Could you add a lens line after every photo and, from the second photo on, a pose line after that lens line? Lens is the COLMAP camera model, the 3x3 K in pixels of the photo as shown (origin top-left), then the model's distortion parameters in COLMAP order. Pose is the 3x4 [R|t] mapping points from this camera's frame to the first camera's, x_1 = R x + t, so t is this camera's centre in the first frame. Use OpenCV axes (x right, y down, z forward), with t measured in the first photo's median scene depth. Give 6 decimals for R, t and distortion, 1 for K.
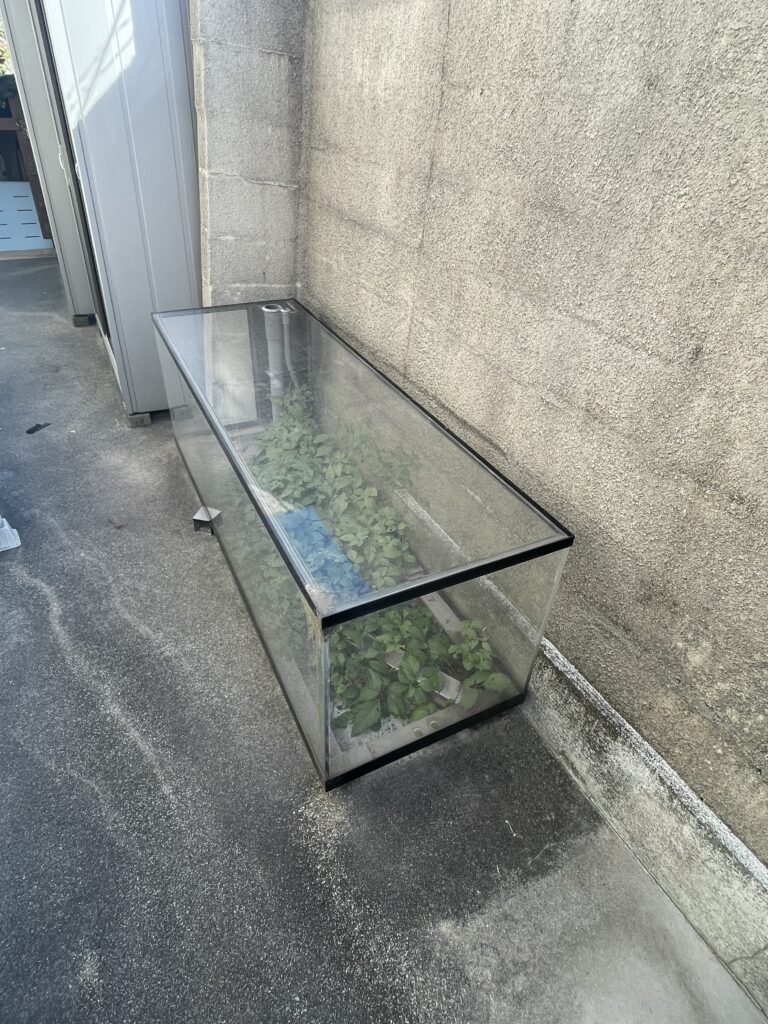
lens RADIAL K [[609.2, 0, 384.0], [0, 609.2, 512.0], [0, 0, 1]] dist [0.005396, 0.004244]
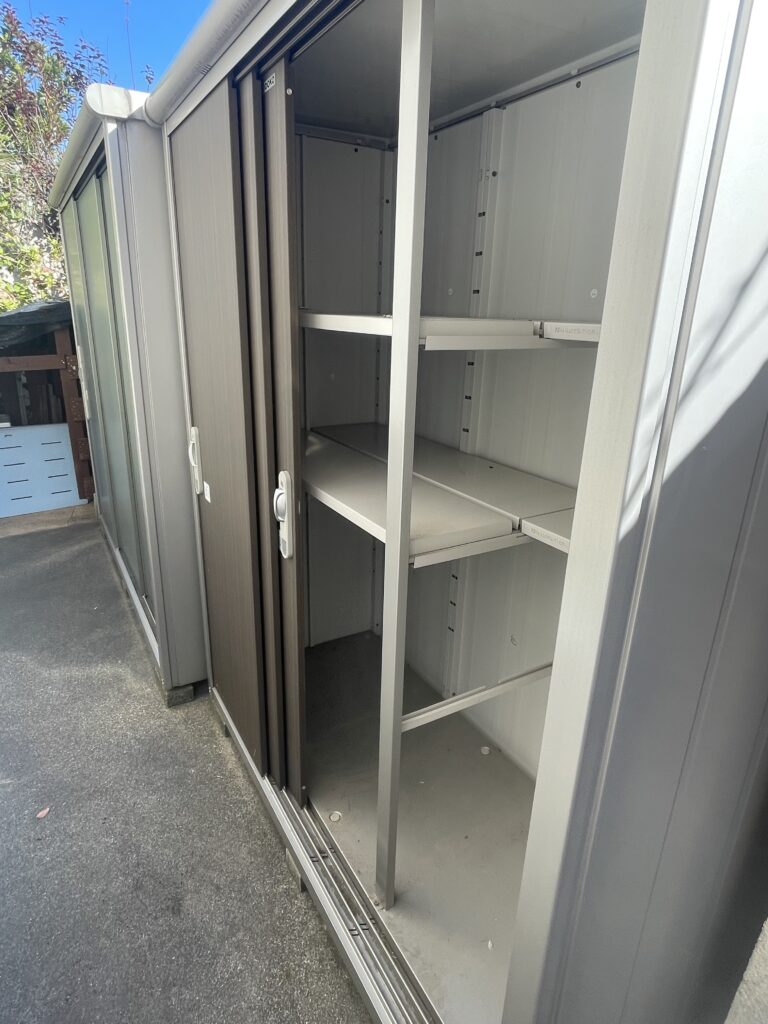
lens RADIAL K [[609.2, 0, 384.0], [0, 609.2, 512.0], [0, 0, 1]] dist [0.005396, 0.004244]
pose [[0.998081, -0.041079, 0.046323, -0.808017], [0.051624, 0.965203, -0.256356, -0.789717], [-0.034180, 0.258256, 0.965472, 1.017083]]
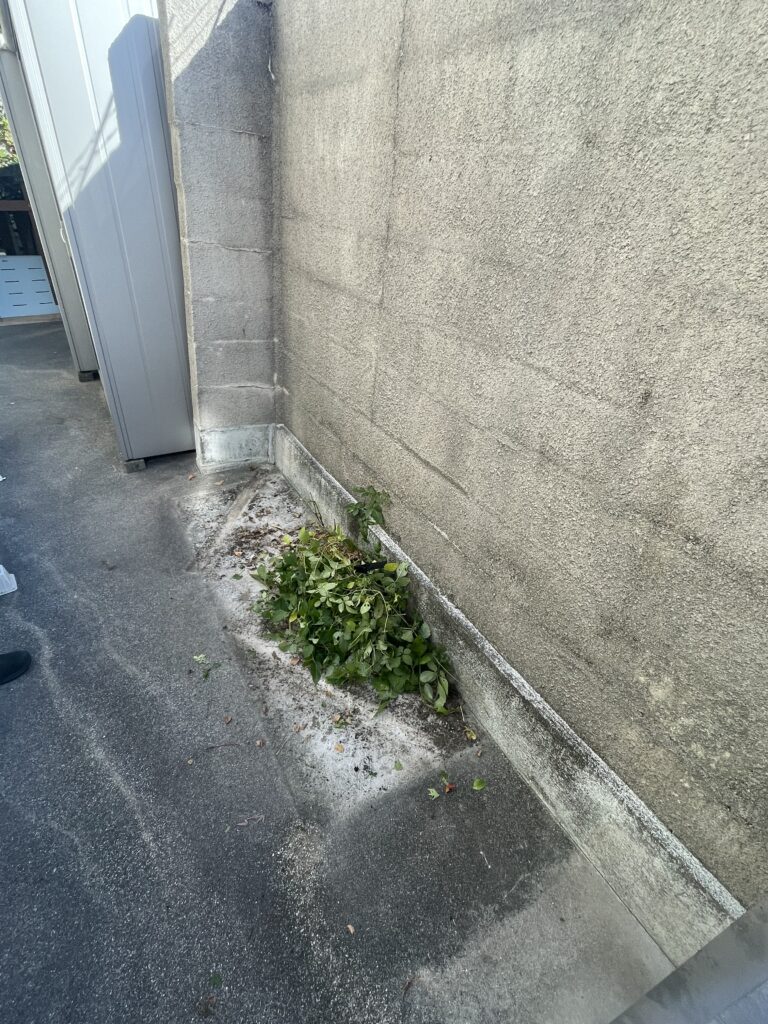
lens RADIAL K [[515.9, 0, 384.0], [0, 515.9, 512.0], [0, 0, 1]] dist [0.001361, 0.009856]
pose [[0.999025, -0.035020, 0.026893, 0.034136], [0.035778, 0.998961, -0.028231, -0.047424], [-0.025876, 0.029166, 0.999240, 0.119796]]
